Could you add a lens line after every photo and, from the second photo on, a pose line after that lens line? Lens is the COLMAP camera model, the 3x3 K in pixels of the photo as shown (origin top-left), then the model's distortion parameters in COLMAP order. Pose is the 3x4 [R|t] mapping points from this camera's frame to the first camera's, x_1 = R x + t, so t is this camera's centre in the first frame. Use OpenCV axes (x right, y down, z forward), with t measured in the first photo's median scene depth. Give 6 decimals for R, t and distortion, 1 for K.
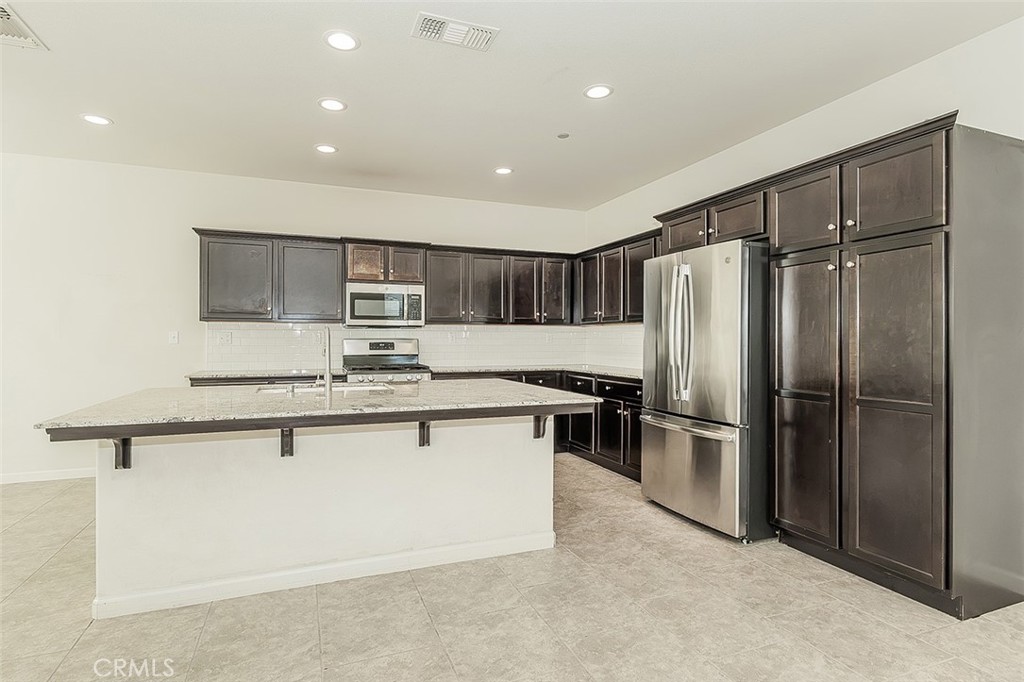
lens RADIAL K [[523.4, 0, 506.8], [0, 523.4, 335.3], [0, 0, 1]] dist [0.001752, -0.001885]
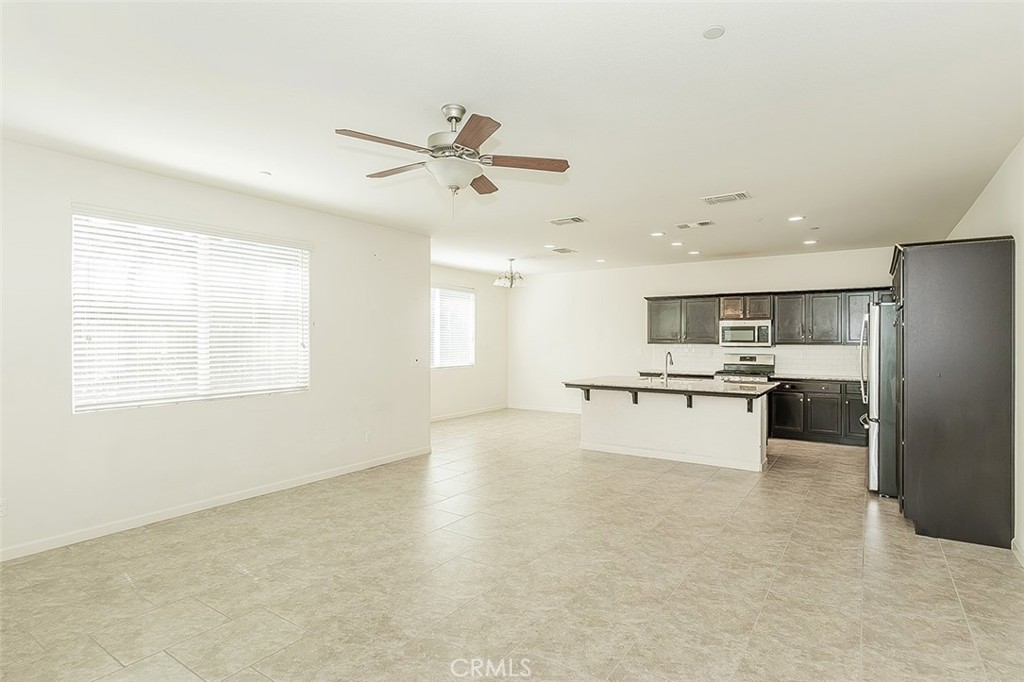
lens RADIAL K [[523.4, 0, 524.3], [0, 523.4, 348.1], [0, 0, 1]] dist [0.001752, -0.001885]
pose [[0.576244, 0.015523, -0.817130, 0.705496], [0.004757, 0.999739, 0.022347, -0.053249], [0.817264, -0.016764, 0.576020, -0.480640]]
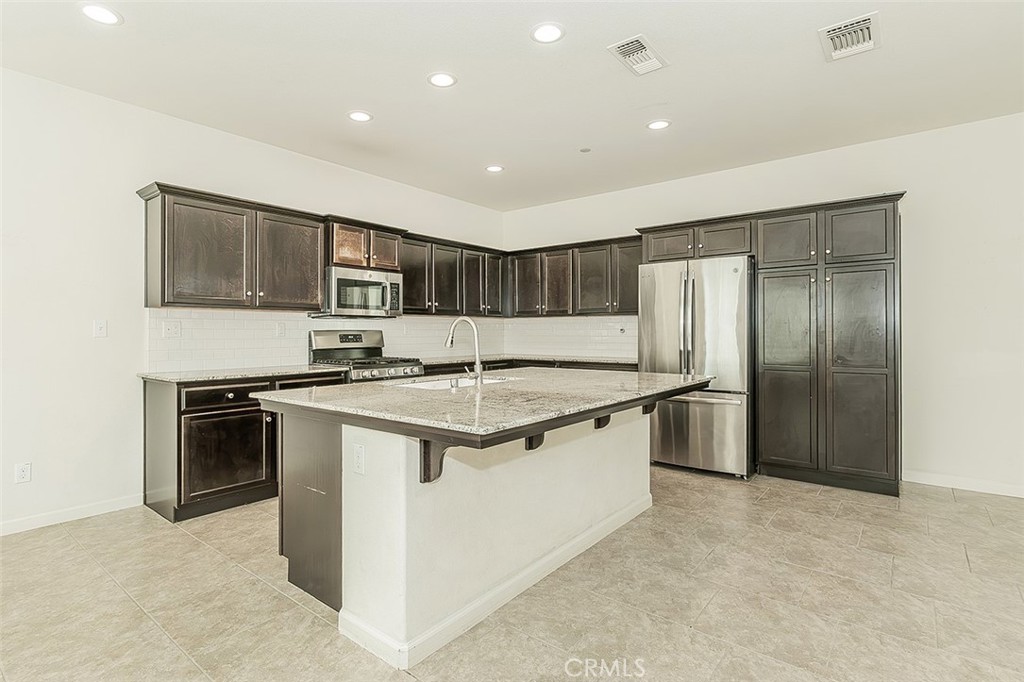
lens RADIAL K [[508.6, 0, 516.9], [0, 508.6, 328.4], [0, 0, 1]] dist [-0.002659, 0.000445]
pose [[0.864893, -0.000382, 0.501956, -0.466522], [0.000151, 1.000000, 0.000501, 0.003264], [-0.501956, -0.000358, 0.864893, 0.101044]]
